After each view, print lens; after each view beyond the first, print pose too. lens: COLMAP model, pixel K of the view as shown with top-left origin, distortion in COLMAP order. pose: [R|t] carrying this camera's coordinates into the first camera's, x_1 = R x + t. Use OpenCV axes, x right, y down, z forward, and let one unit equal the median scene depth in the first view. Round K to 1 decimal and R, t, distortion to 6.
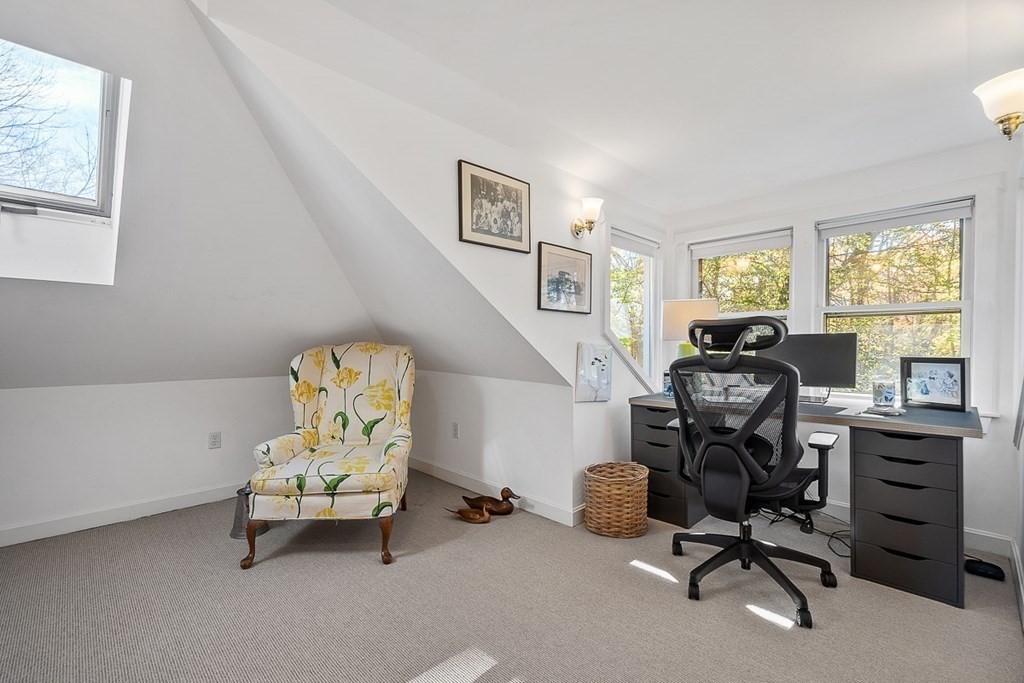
lens RADIAL K [[448.9, 0, 505.3], [0, 448.9, 341.5], [0, 0, 1]] dist [-0.001051, -0.000131]
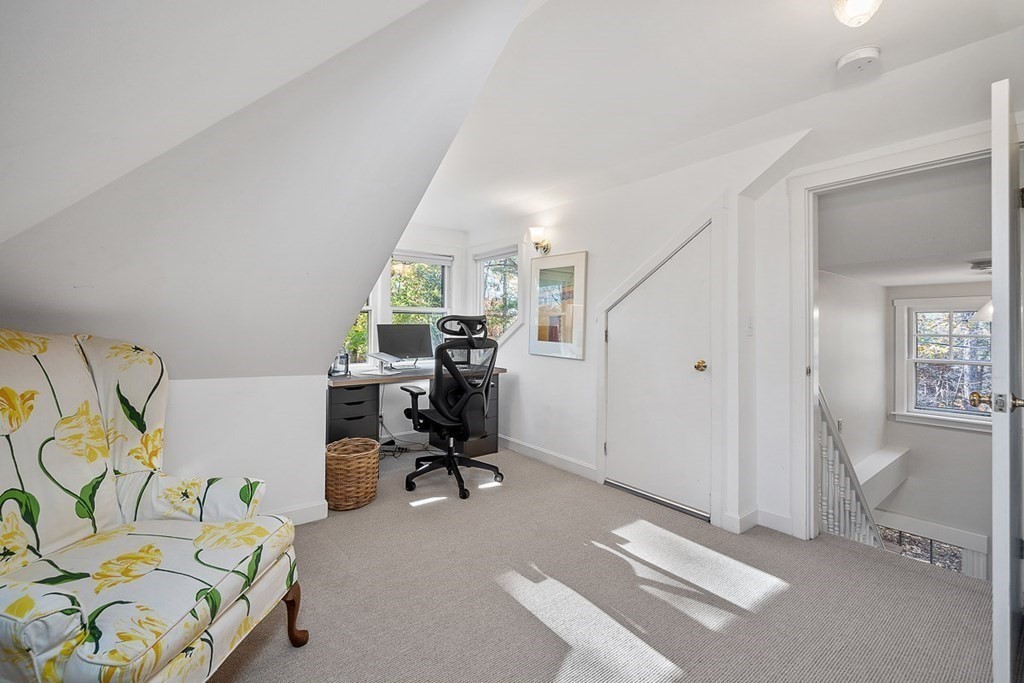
lens RADIAL K [[428.0, 0, 509.3], [0, 428.0, 325.9], [0, 0, 1]] dist [-0.001273, -0.000295]
pose [[0.112121, 0.013079, 0.993608, -0.765901], [-0.013575, 0.999840, -0.011629, -0.000889], [-0.993602, -0.012184, 0.112281, 0.515899]]
